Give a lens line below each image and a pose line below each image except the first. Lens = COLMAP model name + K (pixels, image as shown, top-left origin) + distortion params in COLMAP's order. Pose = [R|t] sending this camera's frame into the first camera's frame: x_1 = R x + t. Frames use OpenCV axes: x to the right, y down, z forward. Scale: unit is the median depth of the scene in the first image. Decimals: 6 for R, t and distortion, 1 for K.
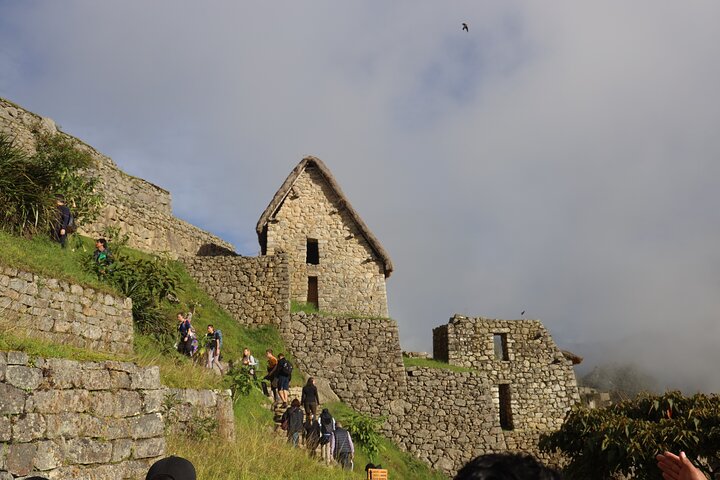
lens RADIAL K [[747.4, 0, 364.0], [0, 747.4, 241.7], [0, 0, 1]] dist [0.012749, 0.016095]
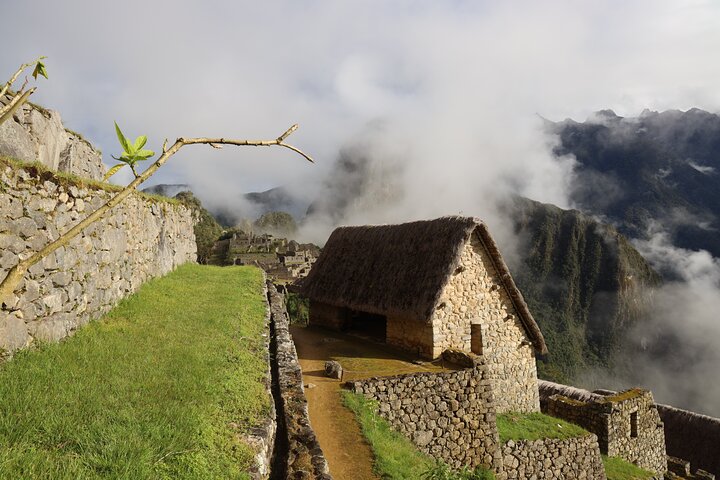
lens RADIAL K [[501.4, 0, 366.2], [0, 501.4, 237.5], [0, 0, 1]] dist [-0.099059, 0.078208]
pose [[0.856871, 0.002031, 0.515526, -0.483546], [-0.121025, 0.972839, 0.197326, -0.202139], [-0.501123, -0.231475, 0.833844, 0.680018]]
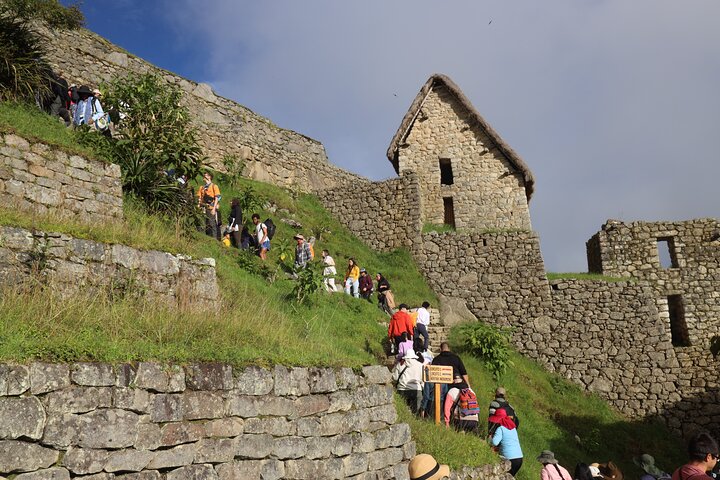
lens RADIAL K [[646.3, 0, 360.0], [0, 646.3, 240.0], [0, 0, 1]] dist [0.013612, 0.009856]
pose [[0.951960, -0.081724, -0.295117, 0.068066], [0.091213, 0.995659, 0.018506, 0.080071], [0.292324, -0.044535, 0.955282, 0.187851]]
